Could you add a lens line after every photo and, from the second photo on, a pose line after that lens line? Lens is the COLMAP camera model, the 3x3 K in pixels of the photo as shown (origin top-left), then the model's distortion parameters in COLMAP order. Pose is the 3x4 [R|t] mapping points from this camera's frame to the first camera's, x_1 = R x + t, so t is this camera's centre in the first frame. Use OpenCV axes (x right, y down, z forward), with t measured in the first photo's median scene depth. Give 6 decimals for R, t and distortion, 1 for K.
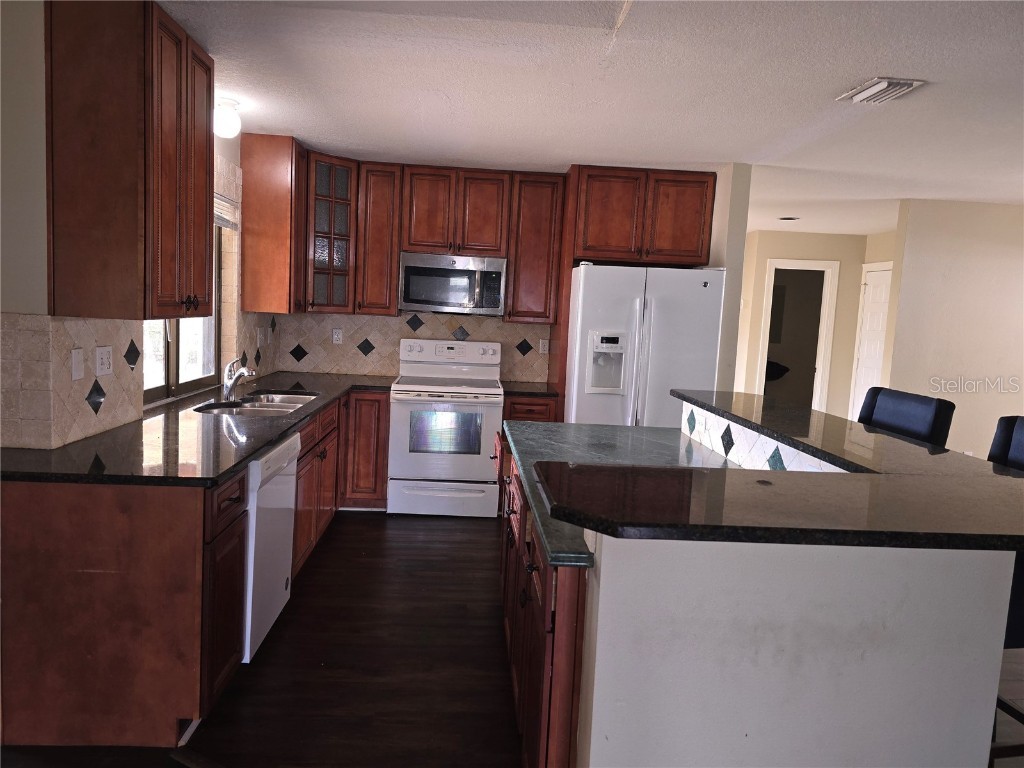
lens RADIAL K [[689.1, 0, 506.7], [0, 689.1, 372.6], [0, 0, 1]] dist [0.078717, -0.073552]
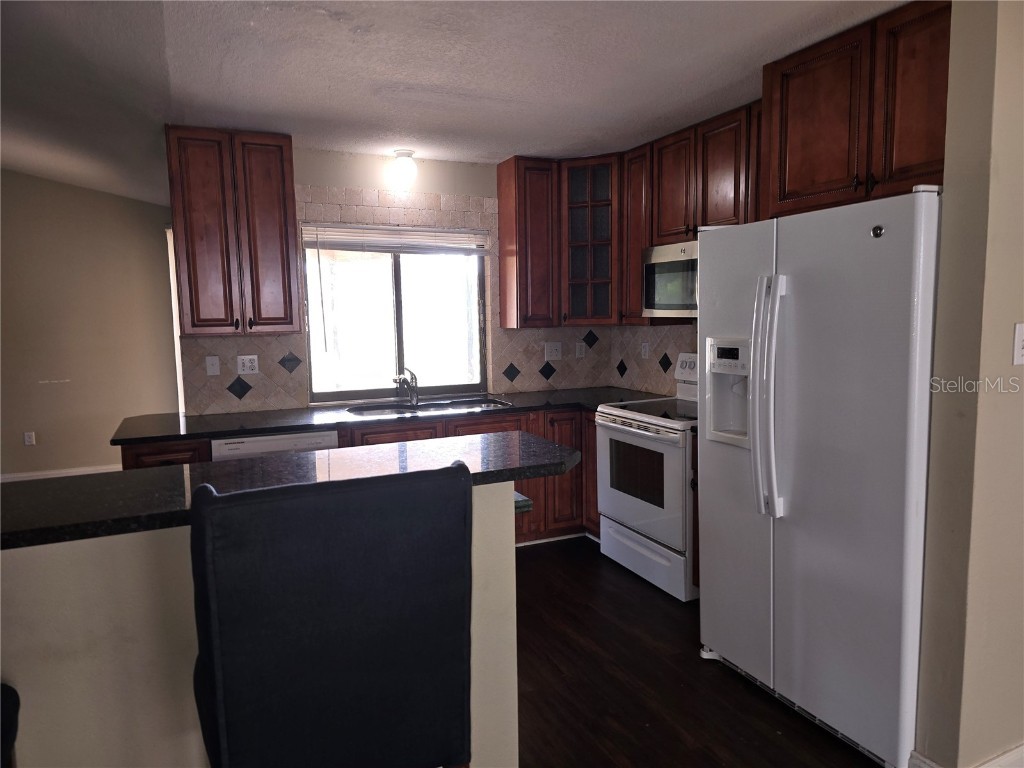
lens RADIAL K [[692.4, 0, 512.0], [0, 692.4, 384.0], [0, 0, 1]] dist [0.004490, 0.001513]
pose [[0.355509, 0.040595, -0.933791, 0.595141], [-0.051715, 0.998380, 0.023714, -0.023941], [0.933241, 0.039860, 0.357032, 0.584603]]
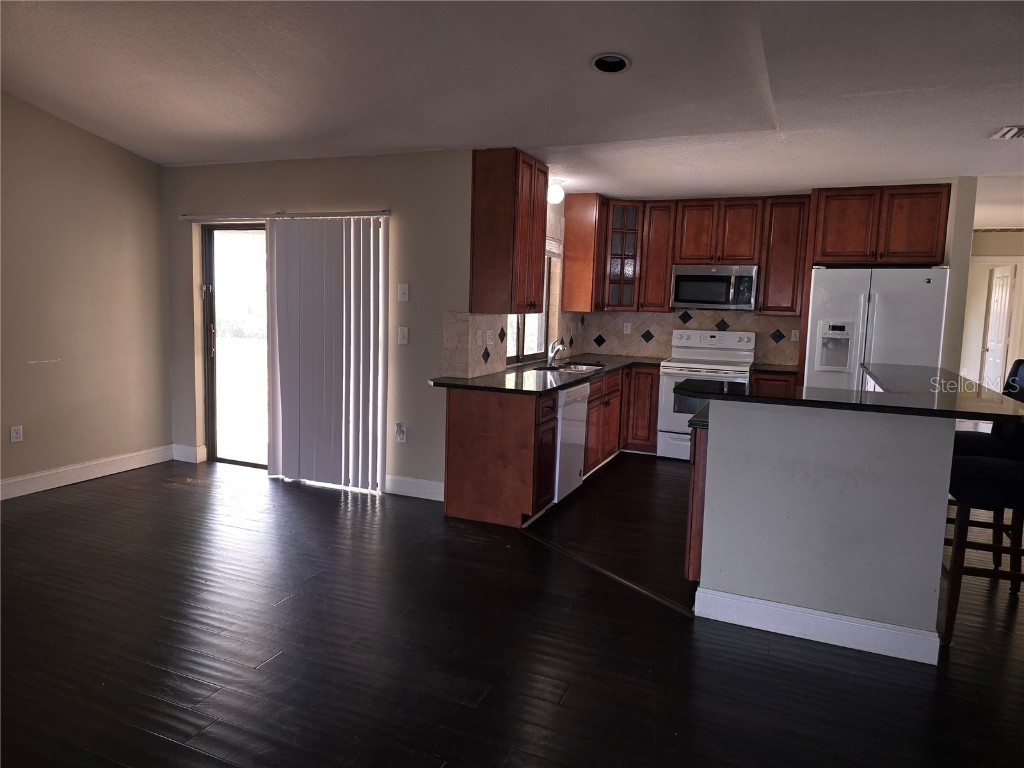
lens RADIAL K [[686.8, 0, 488.7], [0, 686.8, 368.6], [0, 0, 1]] dist [0.080419, -0.125433]
pose [[0.885109, 0.021705, -0.464877, 0.166661], [-0.026154, 0.999653, -0.003123, 0.043374], [0.464648, 0.014922, 0.885370, -0.373192]]
